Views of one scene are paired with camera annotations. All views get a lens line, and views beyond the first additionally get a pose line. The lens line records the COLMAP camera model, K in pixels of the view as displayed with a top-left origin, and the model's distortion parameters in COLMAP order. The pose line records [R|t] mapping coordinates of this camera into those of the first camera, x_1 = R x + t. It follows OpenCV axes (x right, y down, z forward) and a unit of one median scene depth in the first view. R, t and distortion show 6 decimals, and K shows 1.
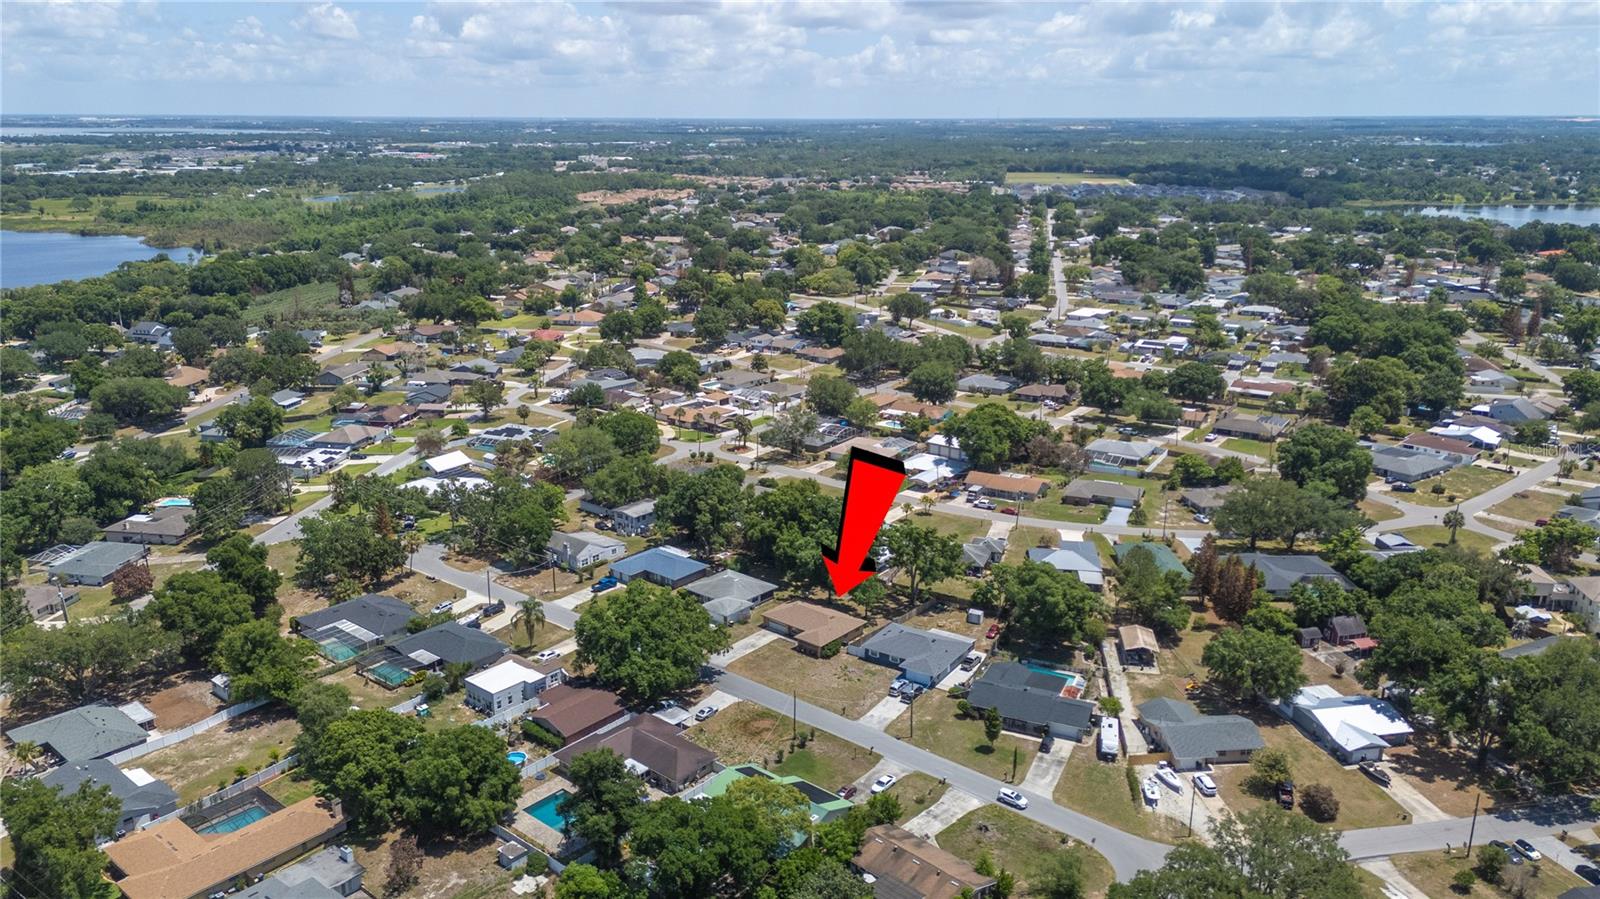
lens RADIAL K [[1173.1, 0, 800.1], [0, 1173.1, 445.8], [0, 0, 1]] dist [0.058274, -0.052669]
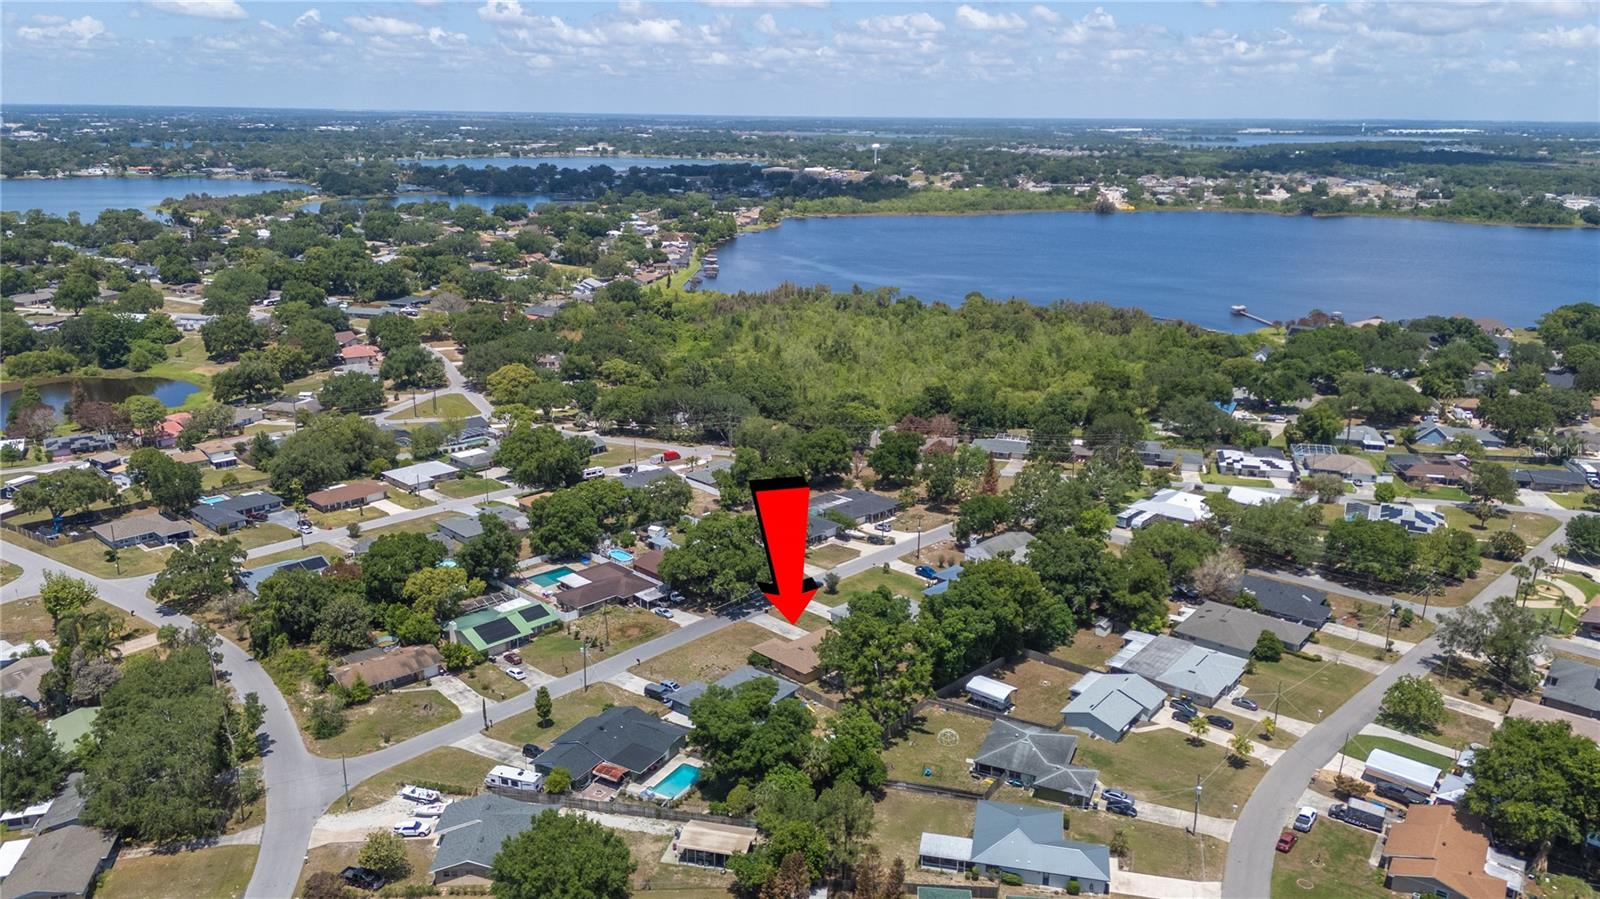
lens RADIAL K [[1173.1, 0, 797.5], [0, 1173.1, 453.1], [0, 0, 1]] dist [0.058274, -0.052669]
pose [[-0.082720, 0.281063, -0.956118, 0.845658], [-0.277758, 0.914886, 0.292973, -0.262920], [0.957083, 0.289804, 0.002388, 0.895661]]
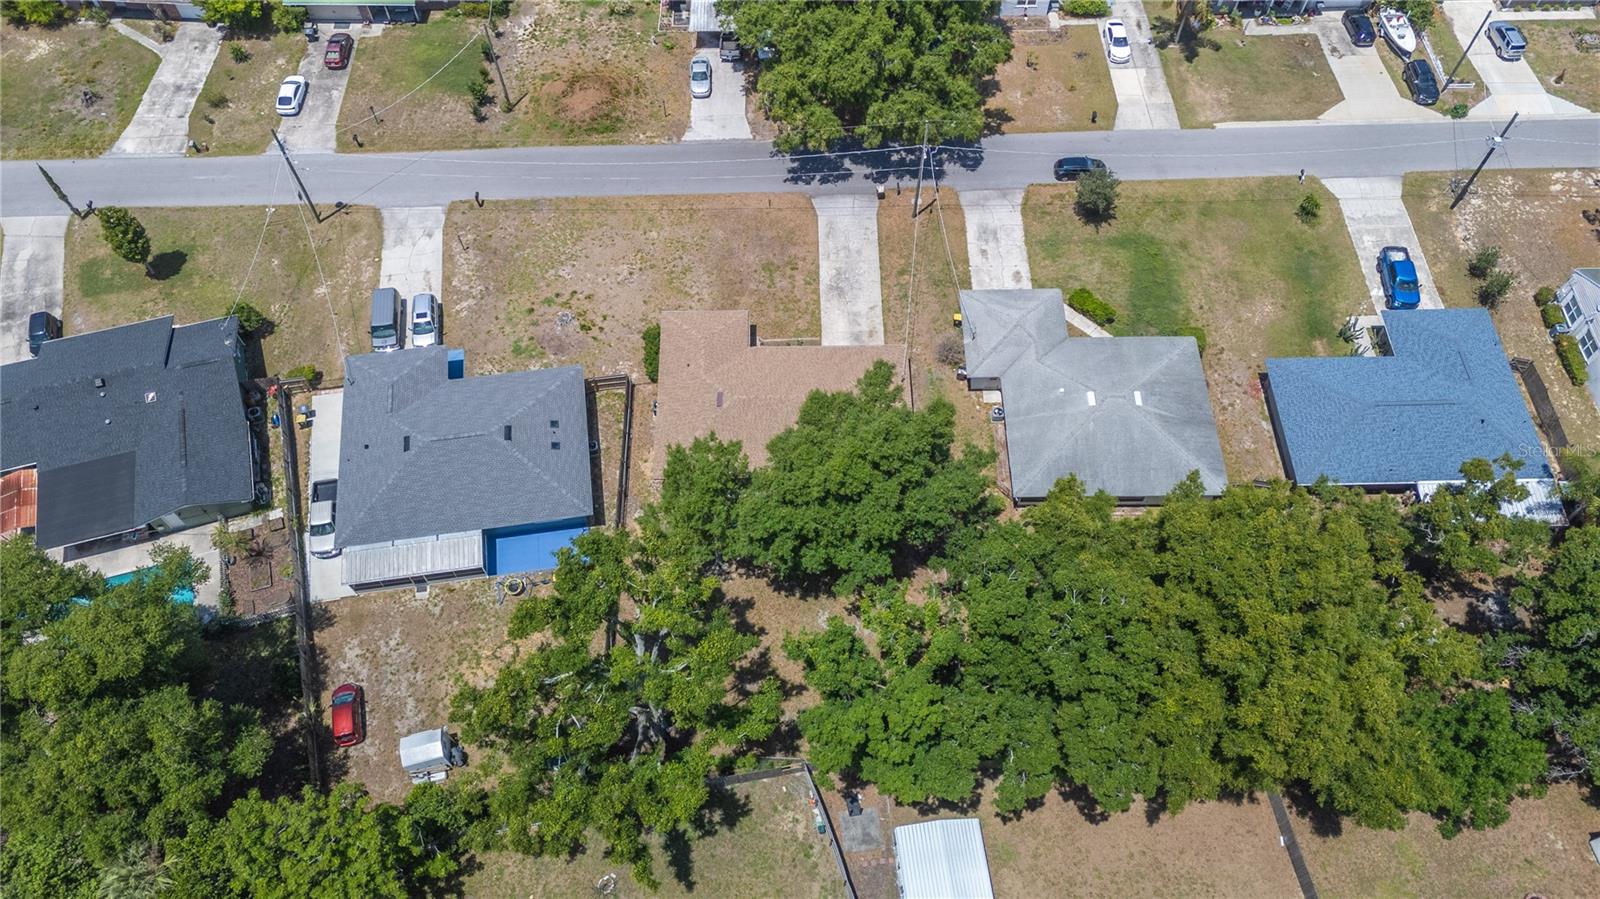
lens RADIAL K [[1173.1, 0, 800.6], [0, 1173.1, 454.3], [0, 0, 1]] dist [0.058274, -0.052669]
pose [[-0.754070, 0.565309, -0.334370, 0.131535], [-0.177128, 0.315195, 0.932351, -0.182131], [0.632458, 0.762285, -0.137547, 1.018561]]
